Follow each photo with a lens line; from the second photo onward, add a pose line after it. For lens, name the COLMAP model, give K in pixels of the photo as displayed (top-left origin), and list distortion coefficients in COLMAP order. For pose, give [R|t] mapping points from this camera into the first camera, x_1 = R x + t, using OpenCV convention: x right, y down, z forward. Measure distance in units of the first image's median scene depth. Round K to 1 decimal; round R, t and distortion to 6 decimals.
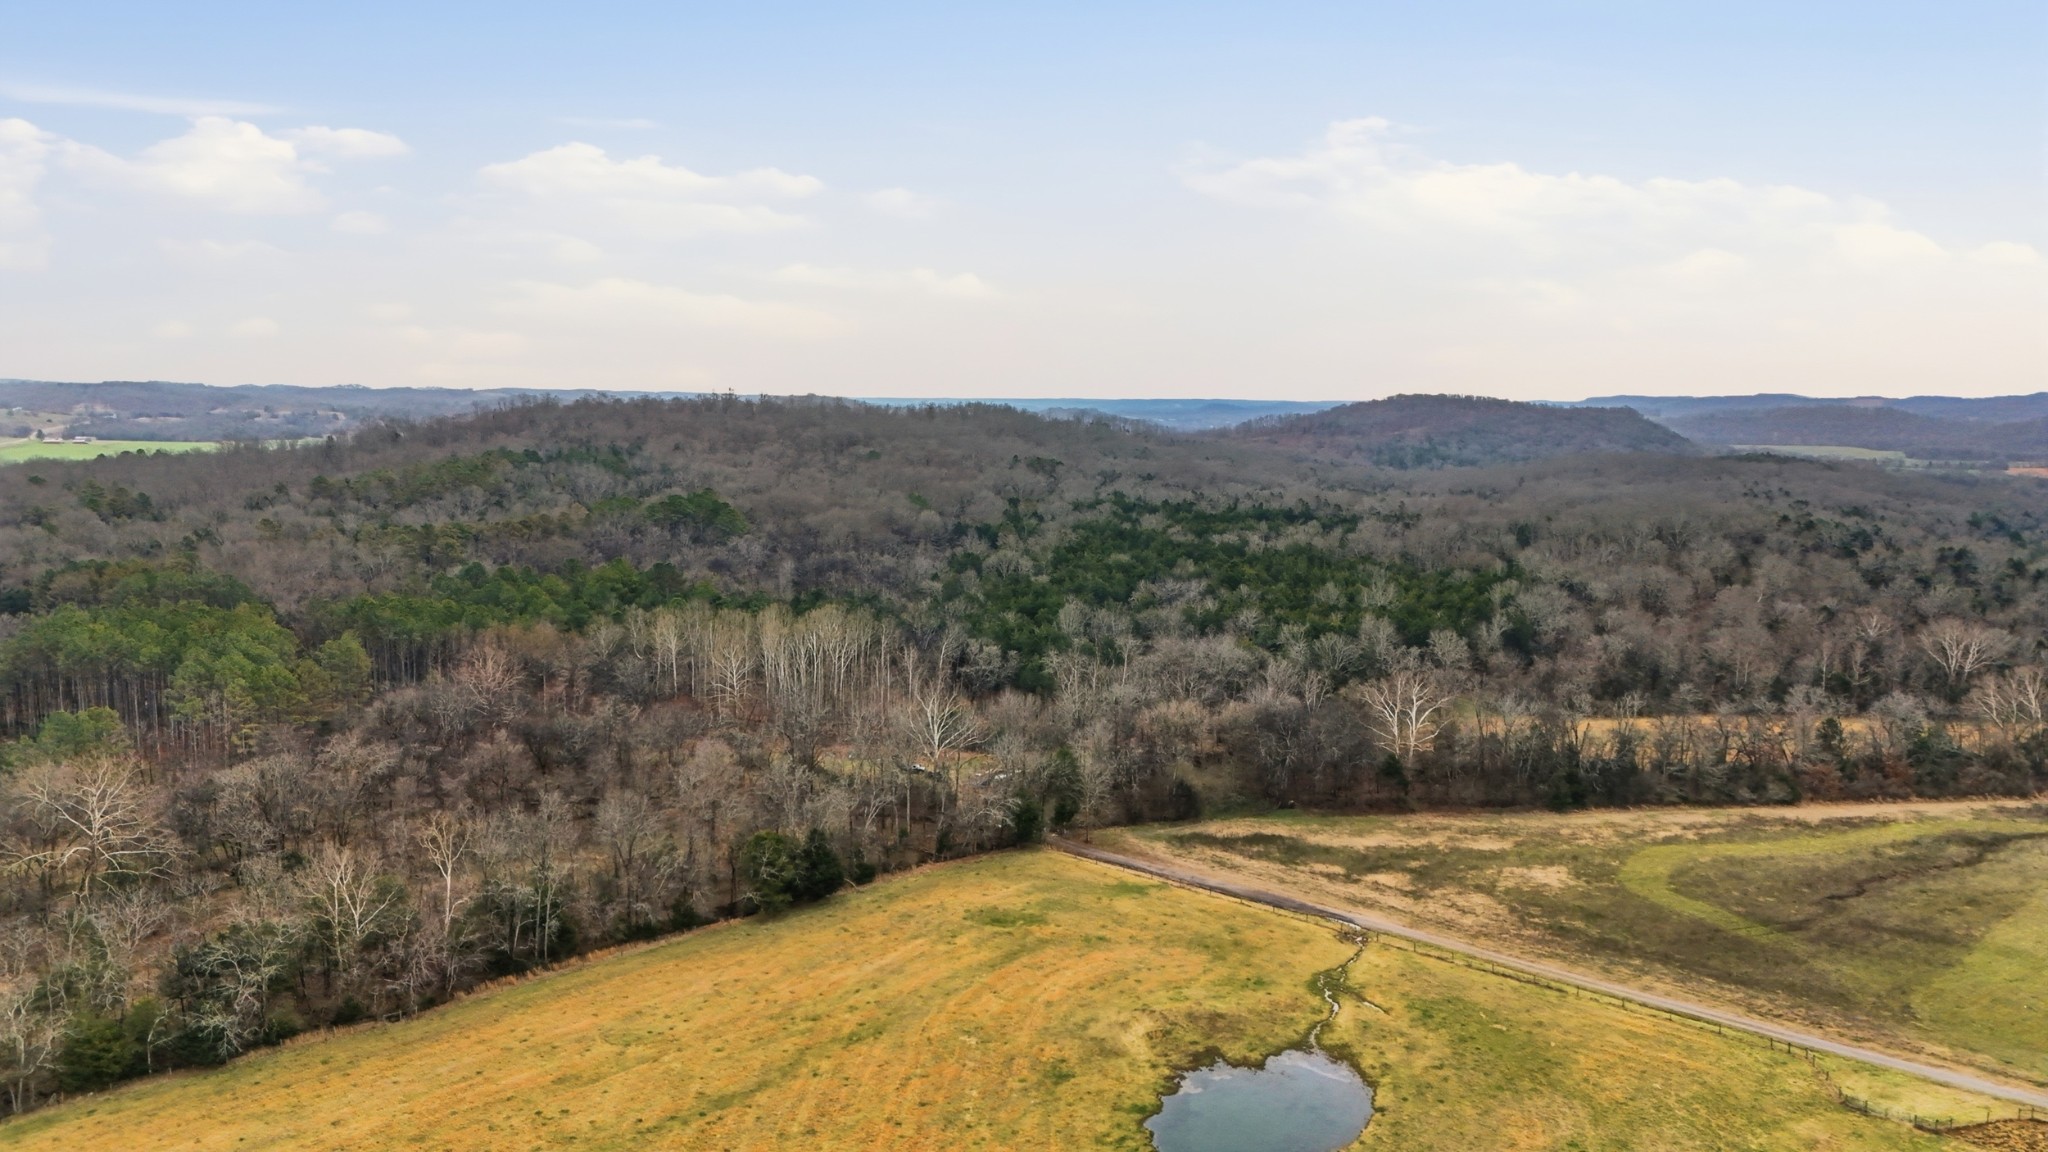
lens RADIAL K [[1506.8, 0, 1024.0], [0, 1506.8, 576.0], [0, 0, 1]] dist [0.153531, -0.208109]
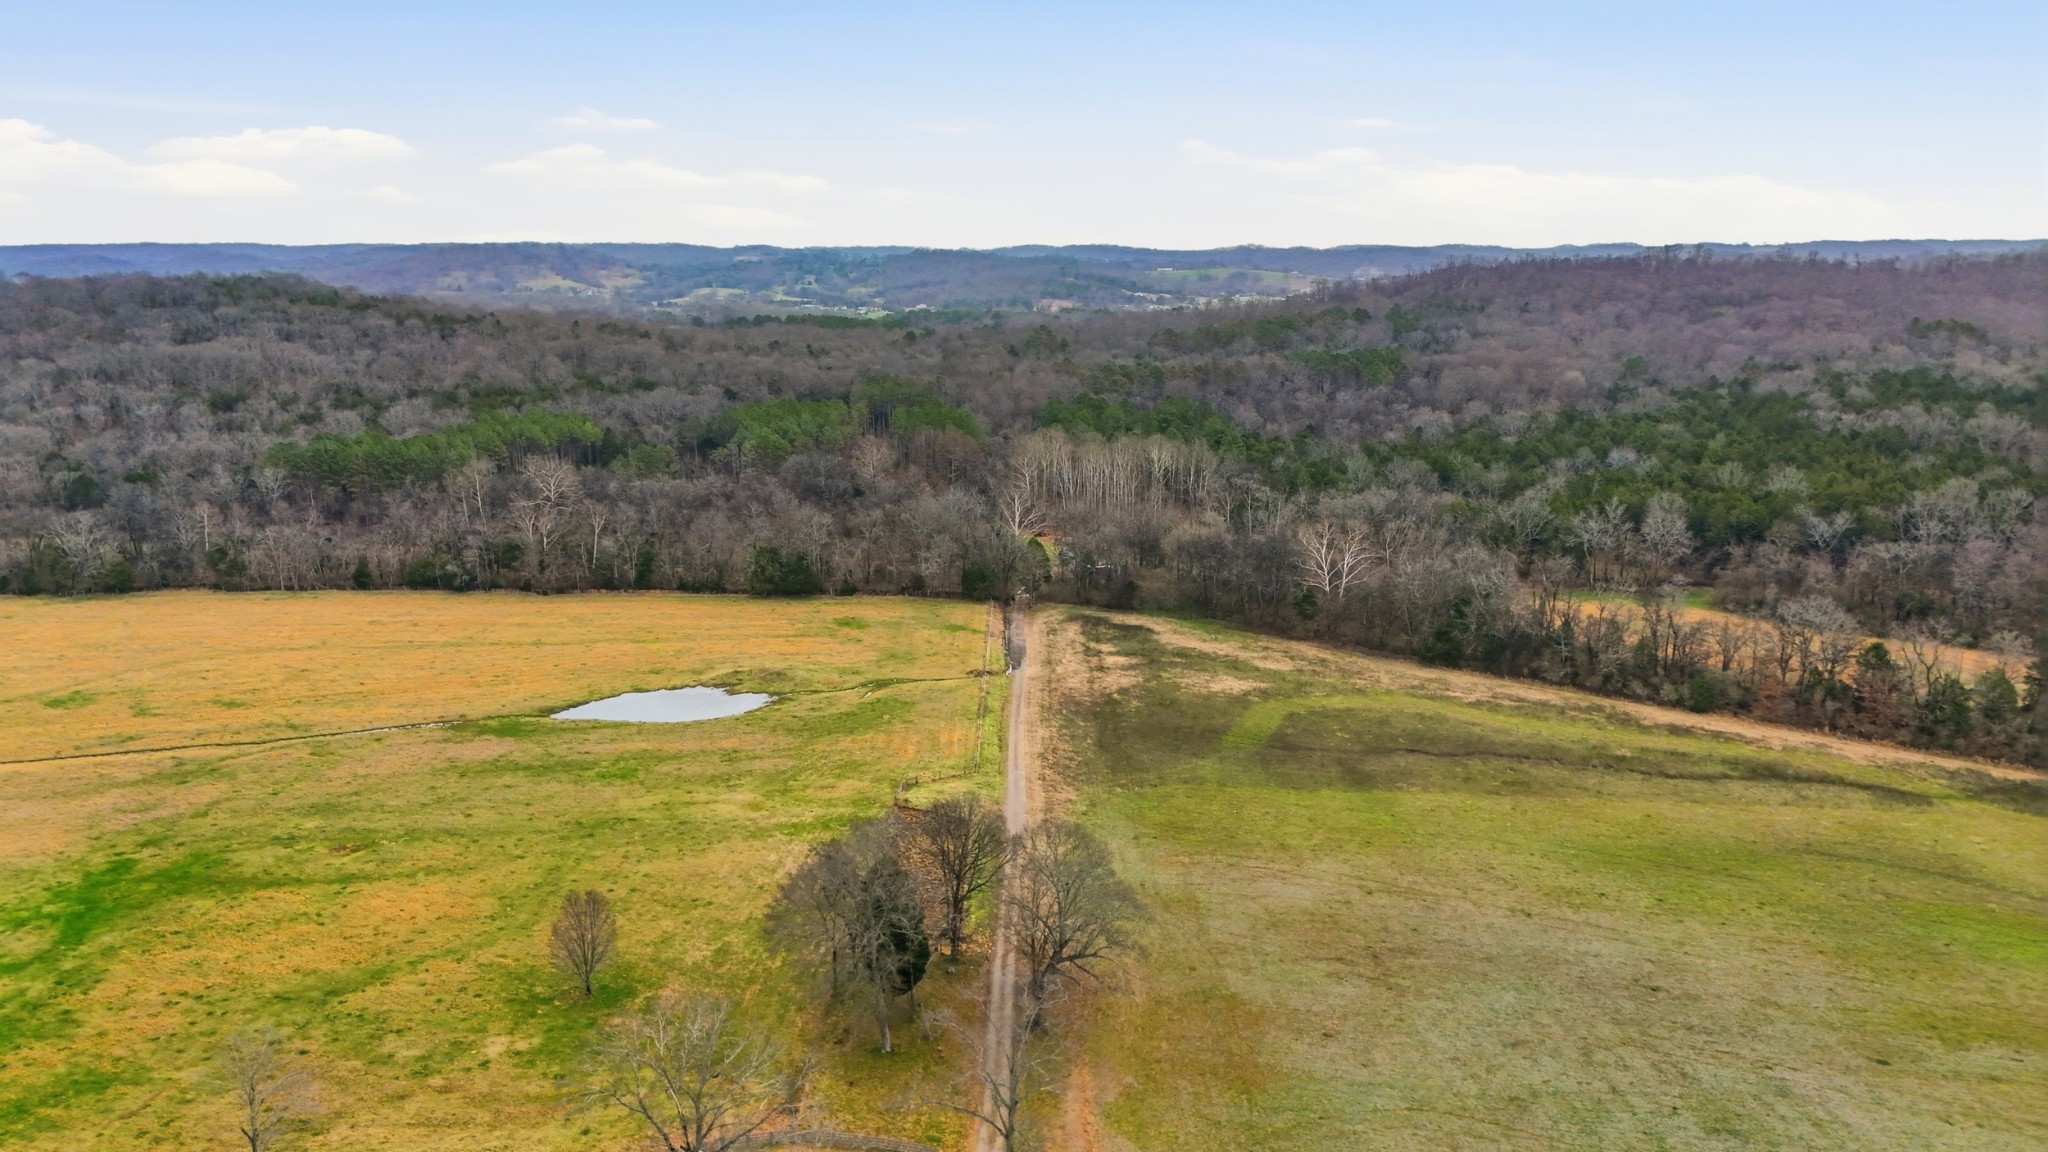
lens RADIAL K [[1506.8, 0, 1024.0], [0, 1506.8, 576.0], [0, 0, 1]] dist [0.153531, -0.208109]
pose [[0.686676, 0.145961, -0.712160, 1.013339], [-0.088788, 0.989141, 0.117119, -0.001925], [0.721521, -0.017192, 0.692179, 0.110263]]
